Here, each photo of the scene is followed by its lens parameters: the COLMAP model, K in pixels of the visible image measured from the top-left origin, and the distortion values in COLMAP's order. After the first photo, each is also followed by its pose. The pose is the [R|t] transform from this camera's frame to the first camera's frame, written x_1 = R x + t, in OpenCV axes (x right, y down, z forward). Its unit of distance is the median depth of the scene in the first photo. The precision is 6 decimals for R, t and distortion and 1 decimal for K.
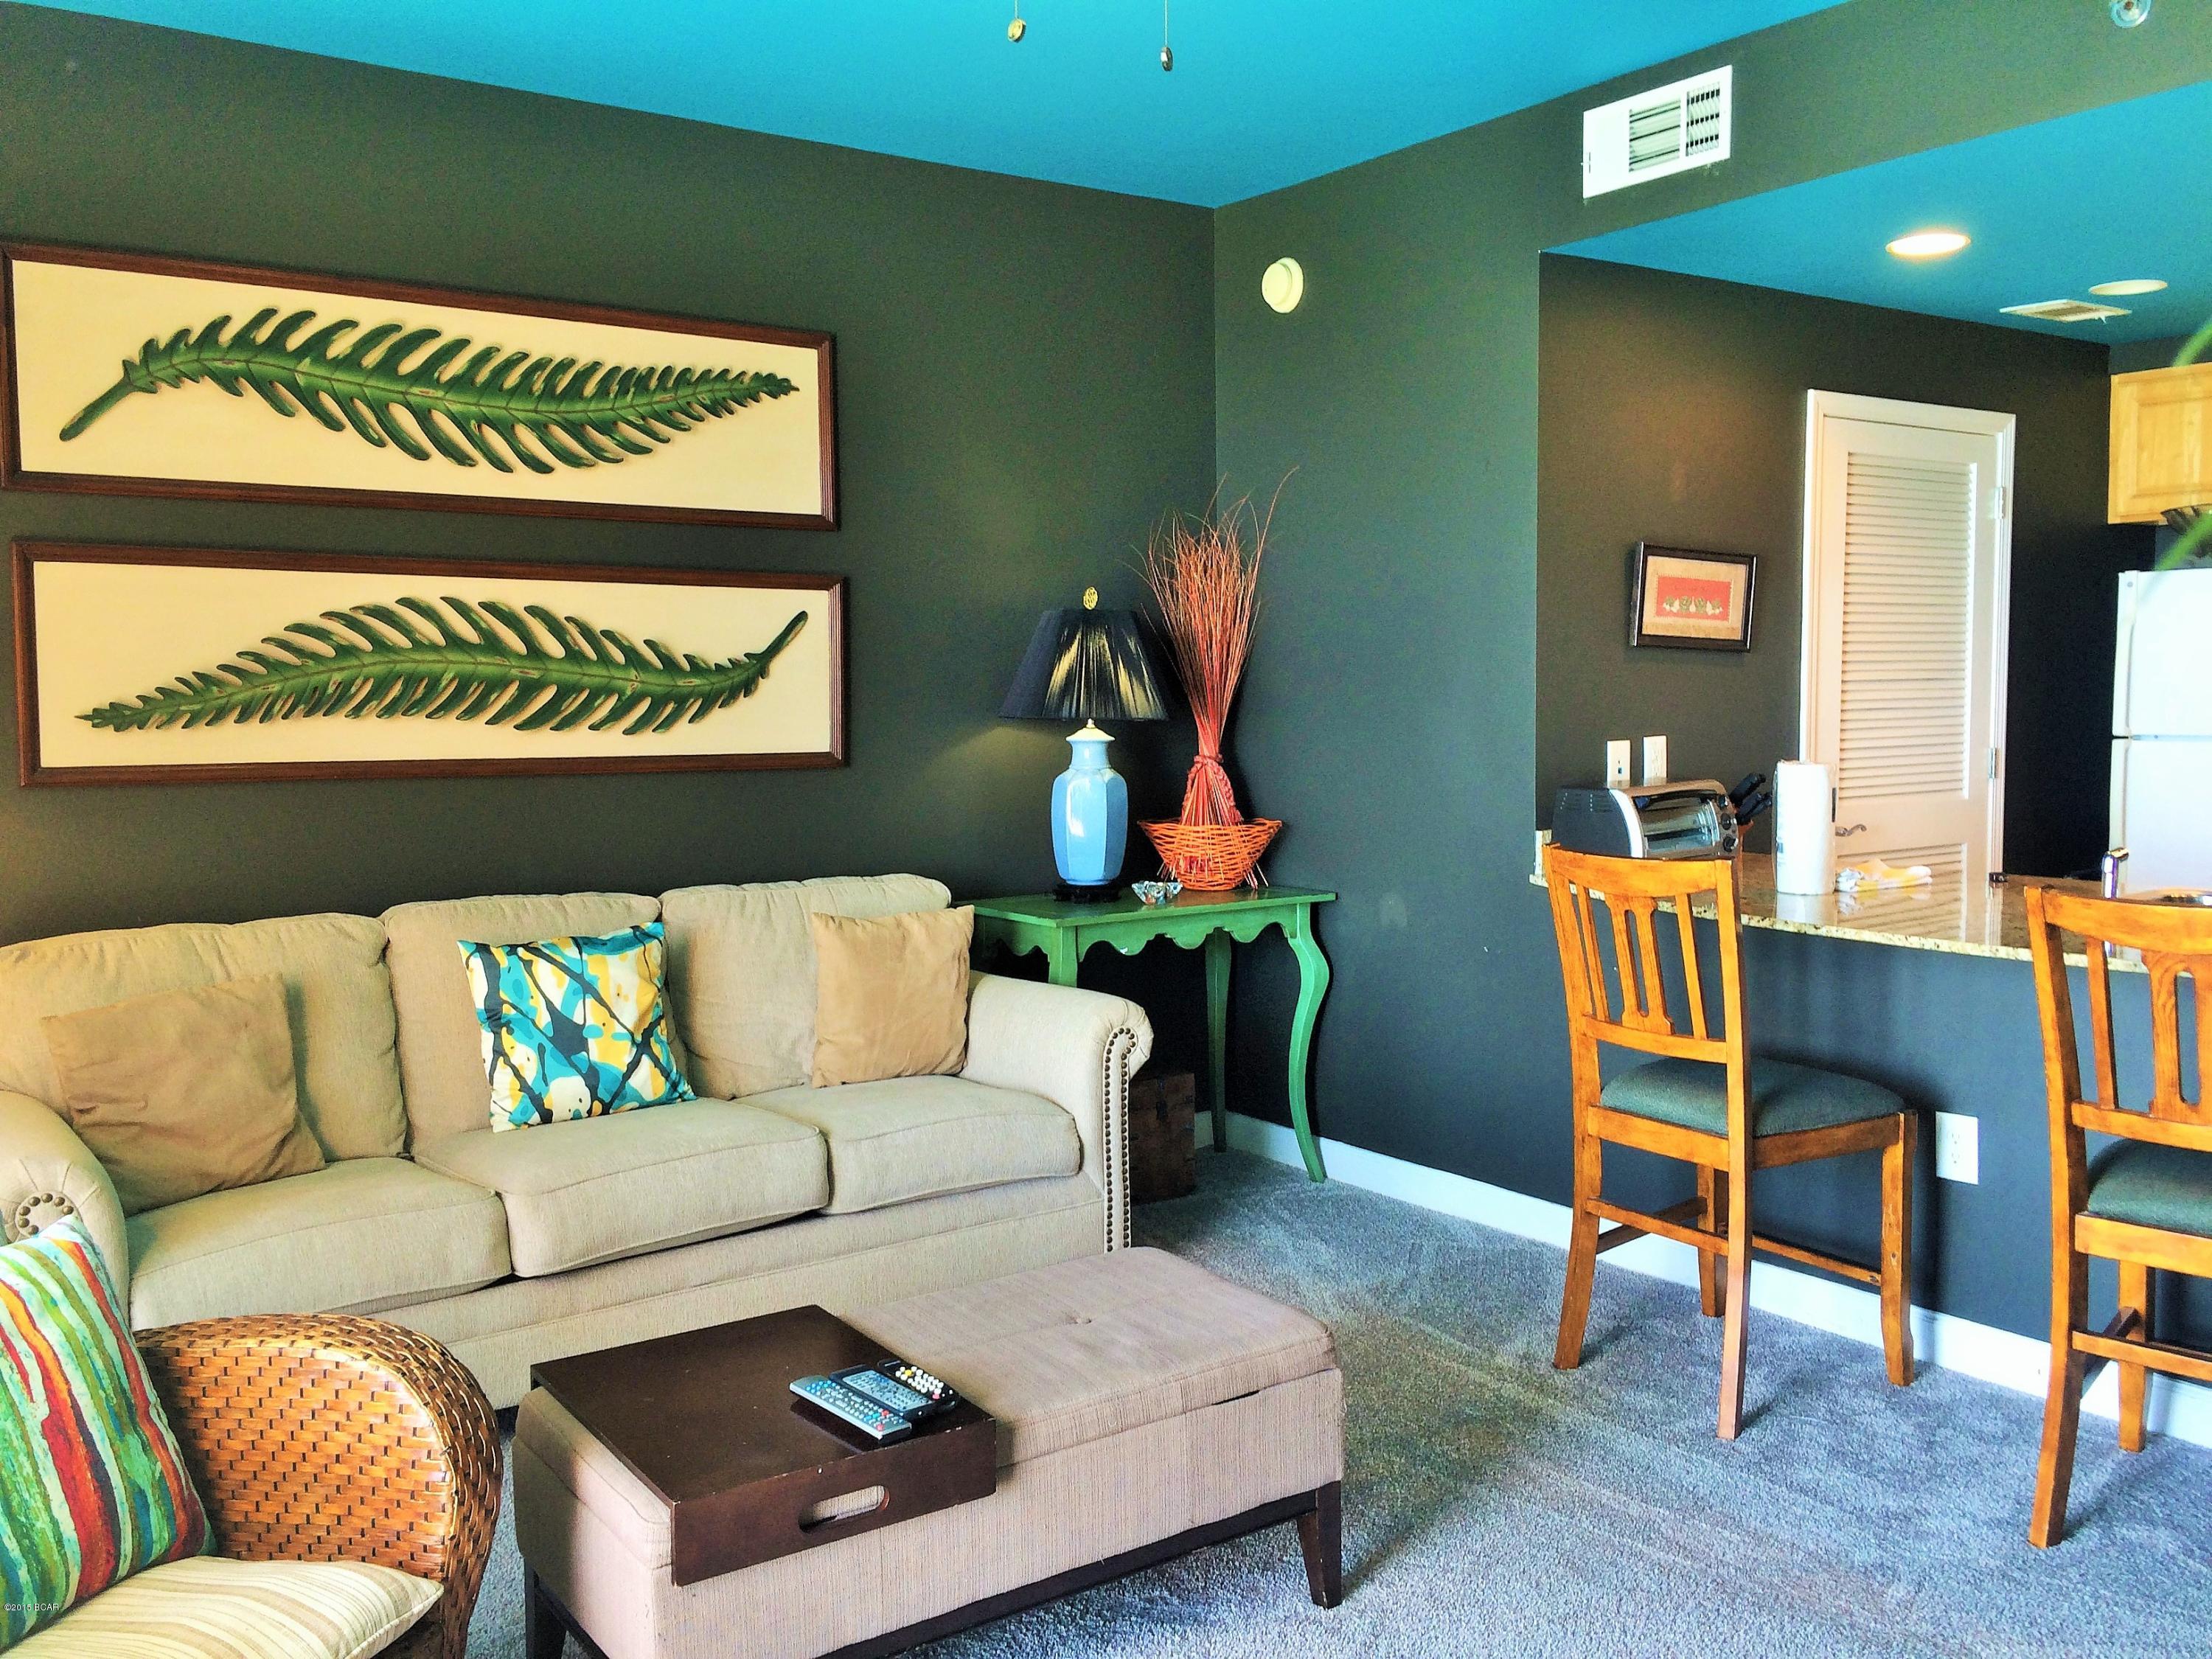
lens RADIAL K [[1888.0, 0, 1103.5], [0, 1888.0, 826.2], [0, 0, 1]] dist [0.083719, -0.109444]
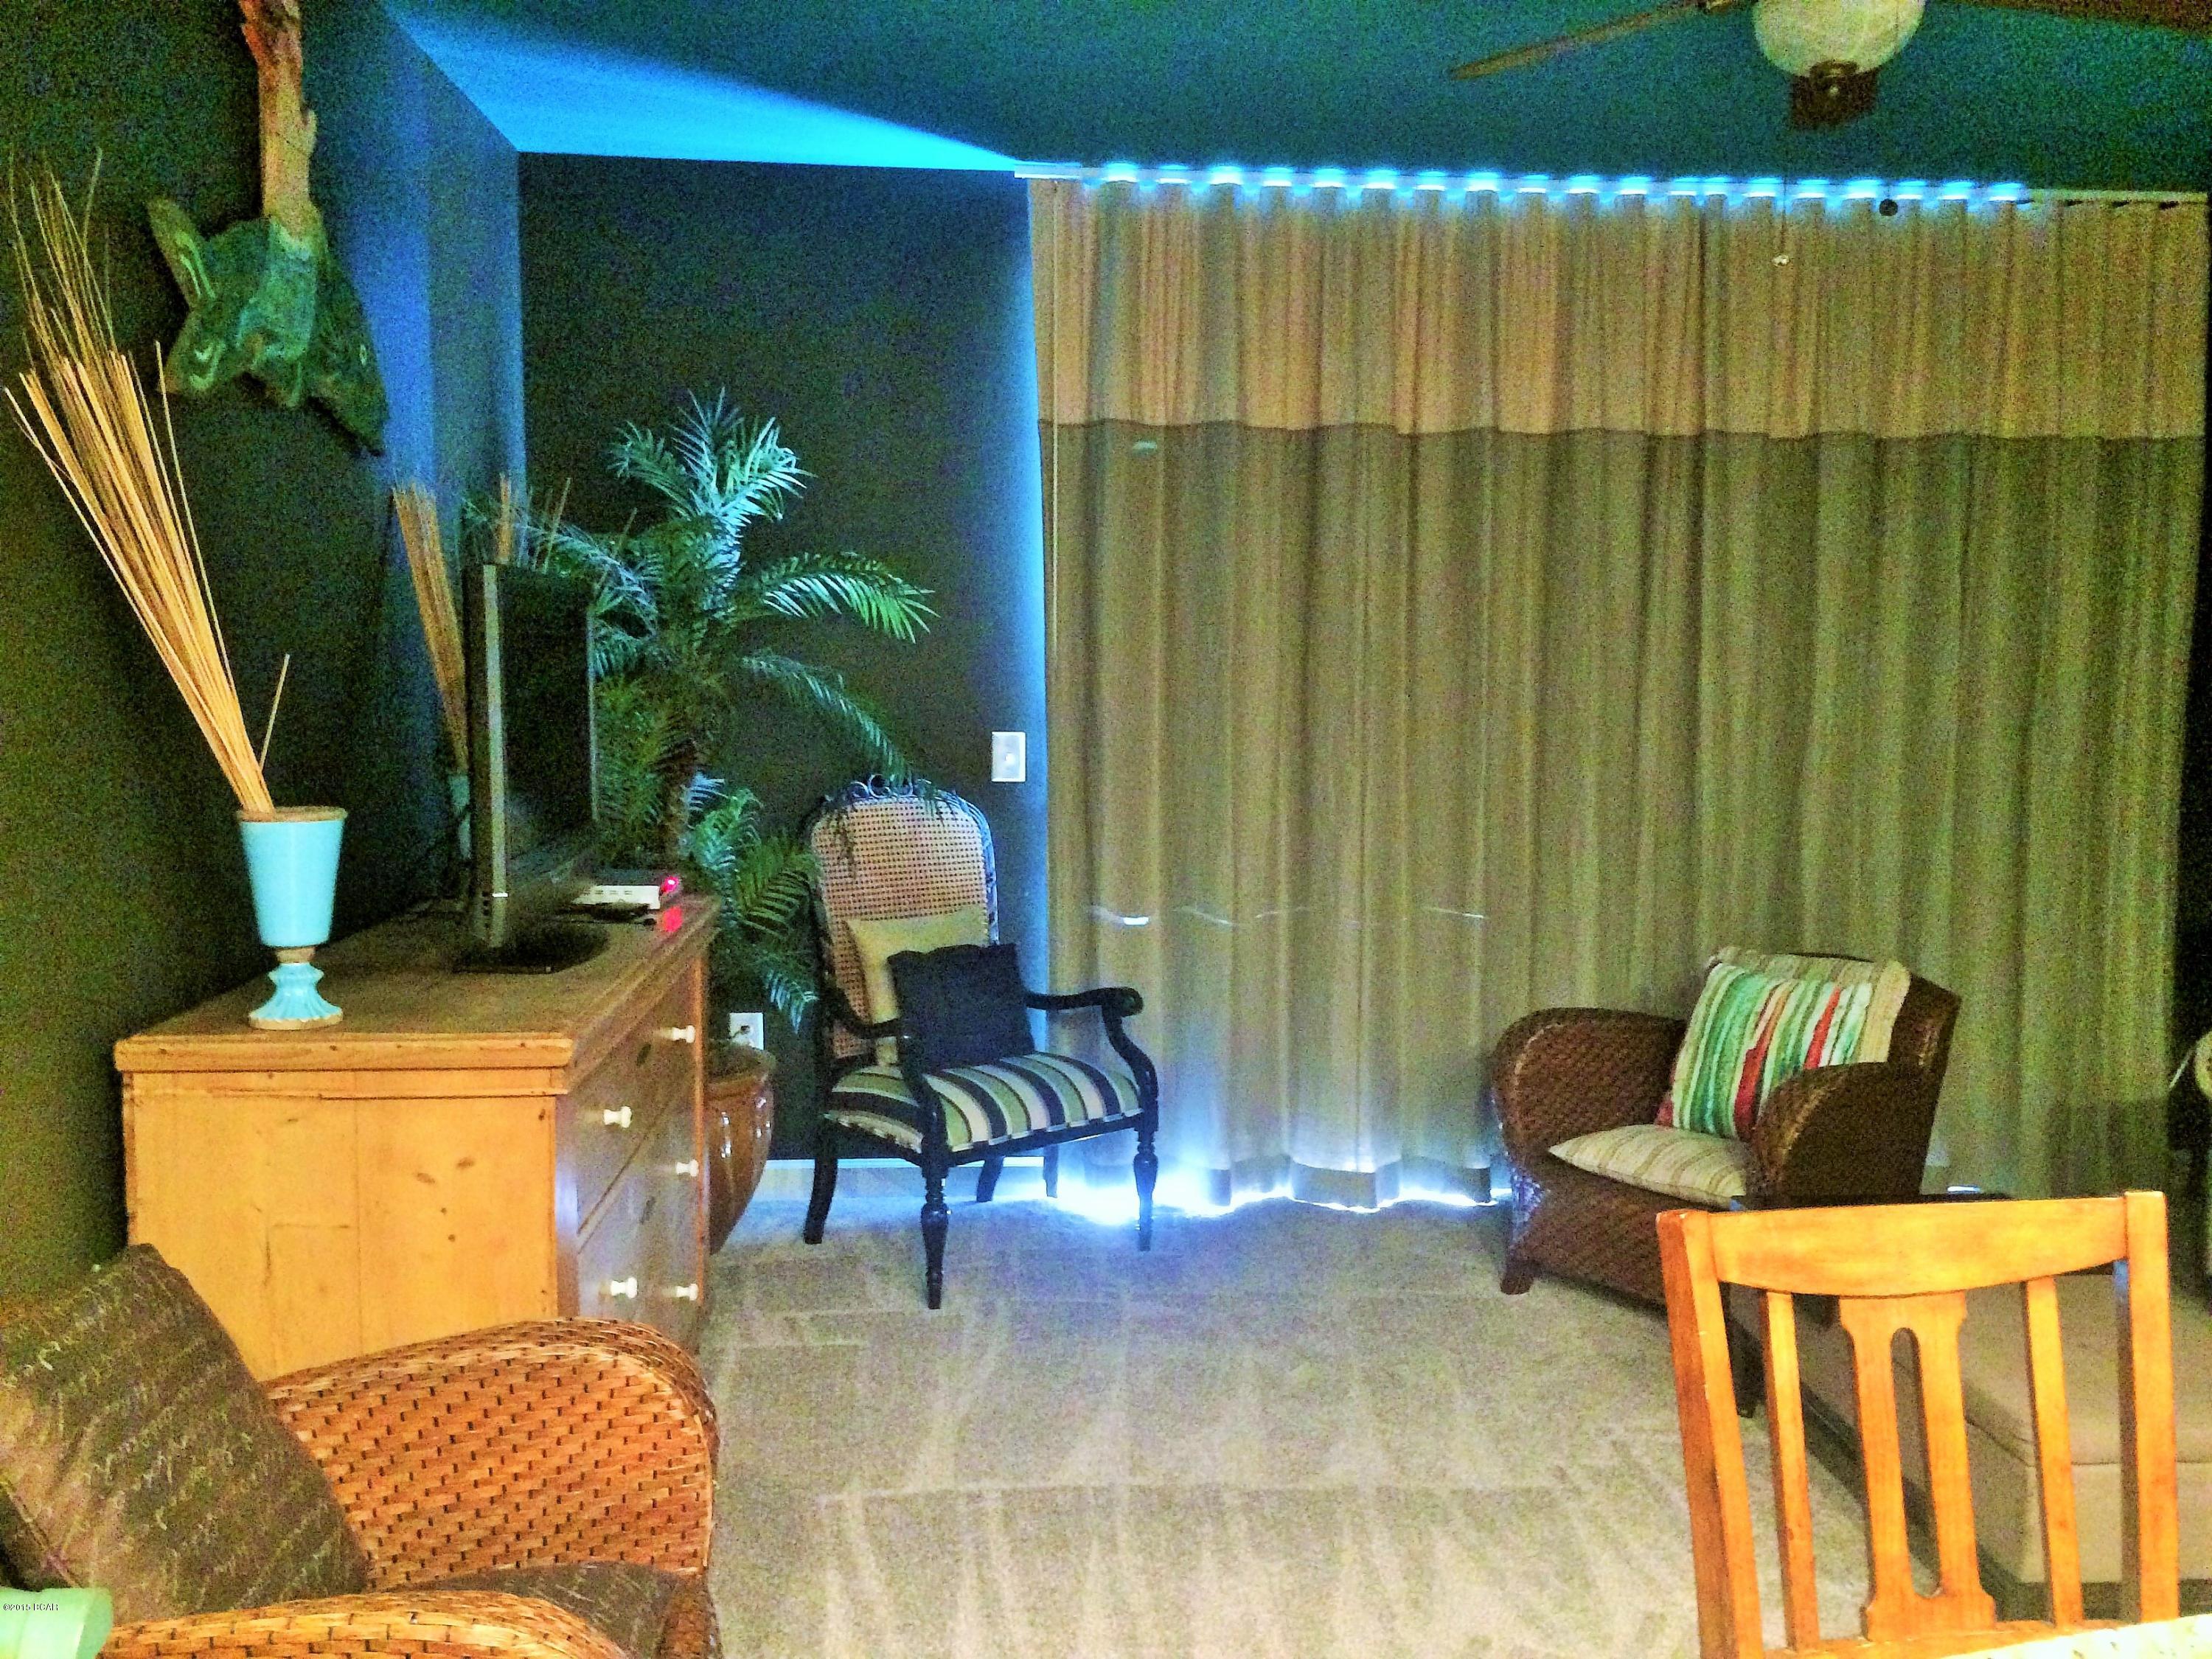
lens RADIAL K [[1888.0, 0, 1103.5], [0, 1888.0, 826.2], [0, 0, 1]] dist [0.083719, -0.109444]
pose [[-0.517213, 0.089447, -0.851170, 0.802665], [-0.070659, 0.986666, 0.146622, -0.094073], [0.852935, 0.135978, -0.503996, 0.735563]]
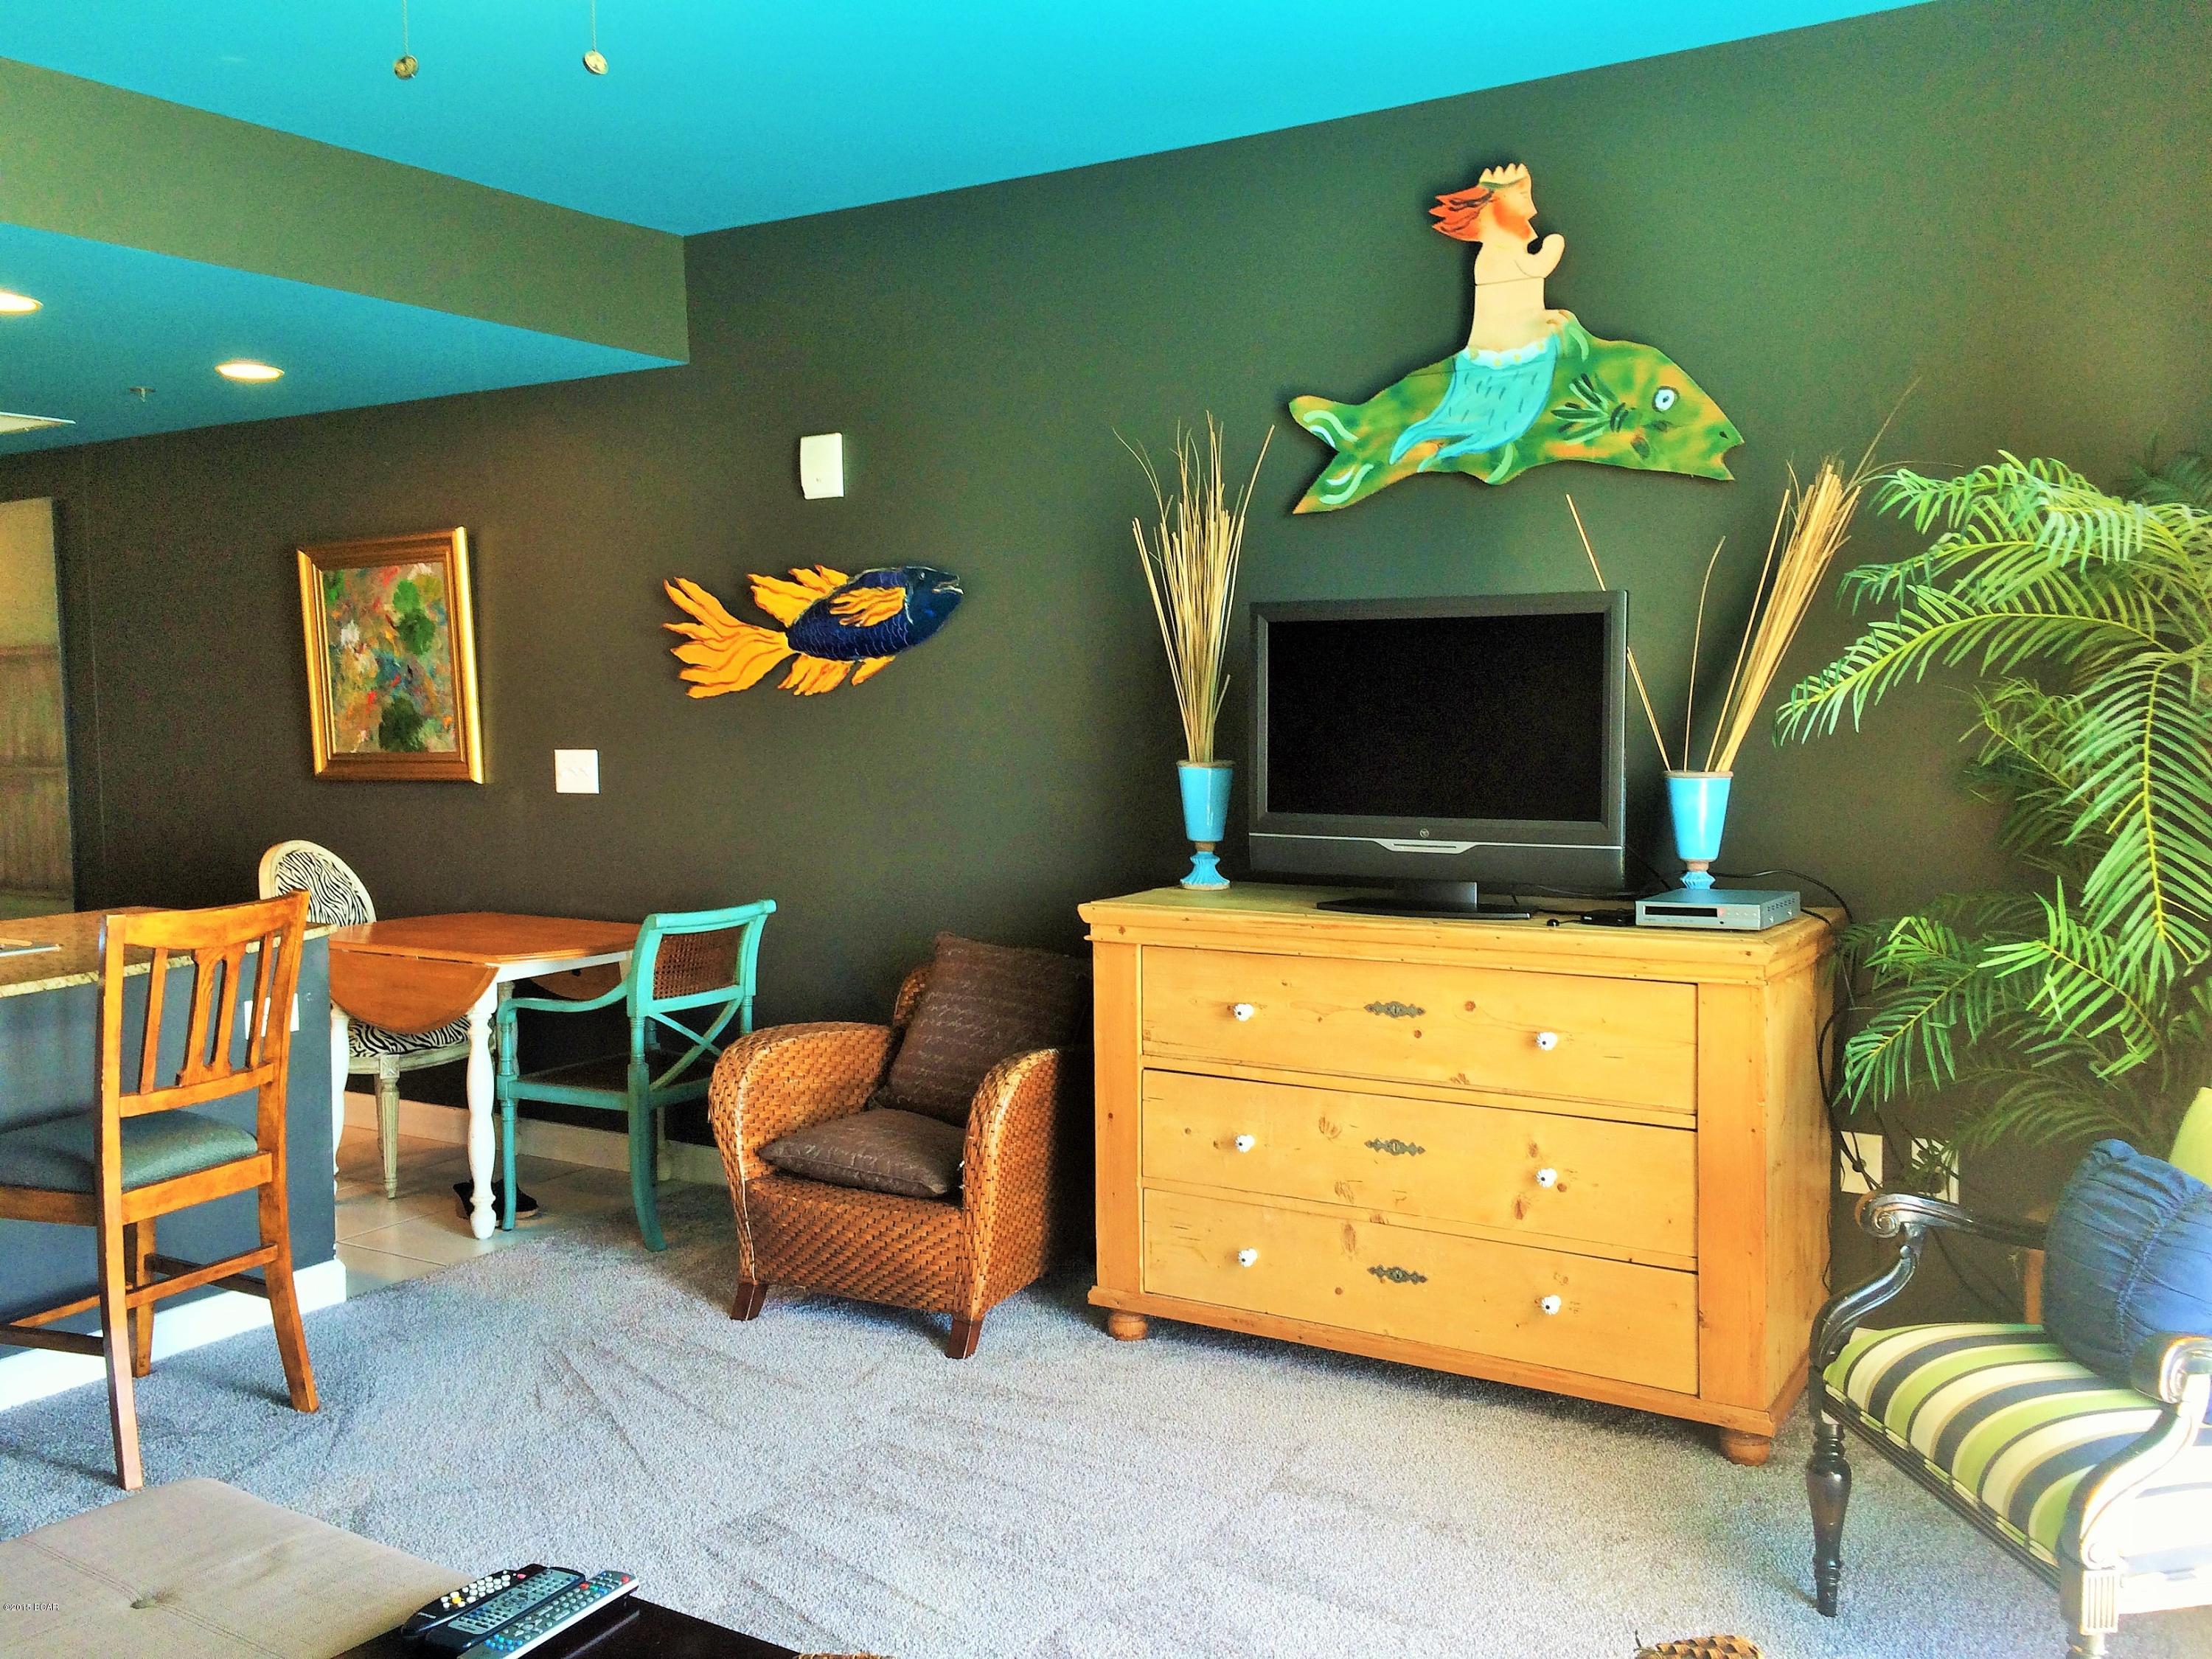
lens RADIAL K [[1888.0, 0, 1103.5], [0, 1888.0, 826.2], [0, 0, 1]] dist [0.083719, -0.109444]
pose [[-0.404610, -0.049506, 0.913148, -0.556731], [0.092034, 0.991260, 0.094520, -0.055923], [-0.909846, 0.122285, -0.396518, 0.660648]]
